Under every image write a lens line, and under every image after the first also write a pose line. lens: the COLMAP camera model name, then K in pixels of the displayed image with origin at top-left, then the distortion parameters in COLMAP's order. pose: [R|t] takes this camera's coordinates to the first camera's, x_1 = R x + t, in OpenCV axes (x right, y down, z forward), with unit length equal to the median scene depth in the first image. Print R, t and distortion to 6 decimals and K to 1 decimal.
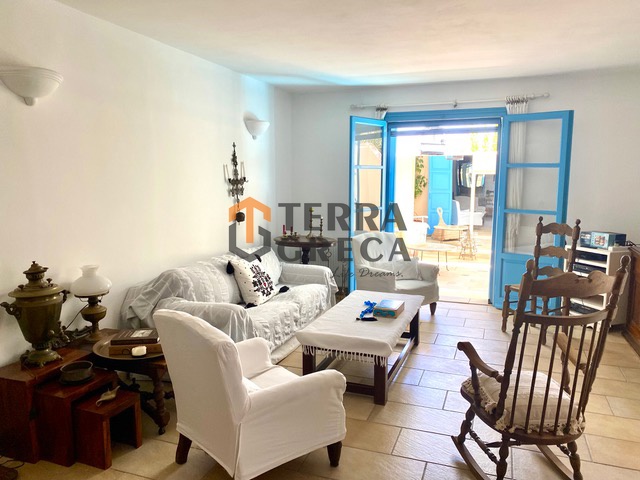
lens RADIAL K [[484.7, 0, 323.5], [0, 484.7, 239.4], [0, 0, 1]] dist [0.005416, -0.006955]
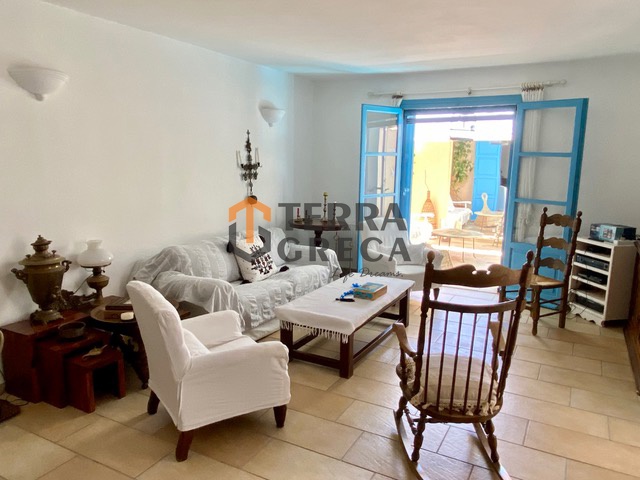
lens RADIAL K [[476.6, 0, 318.9], [0, 476.6, 241.0], [0, 0, 1]] dist [0.029898, -0.037721]
pose [[0.990625, 0.036729, -0.131578, 0.158949], [-0.031054, 0.998507, 0.044927, -0.009939], [0.133032, -0.040420, 0.990287, -0.043584]]
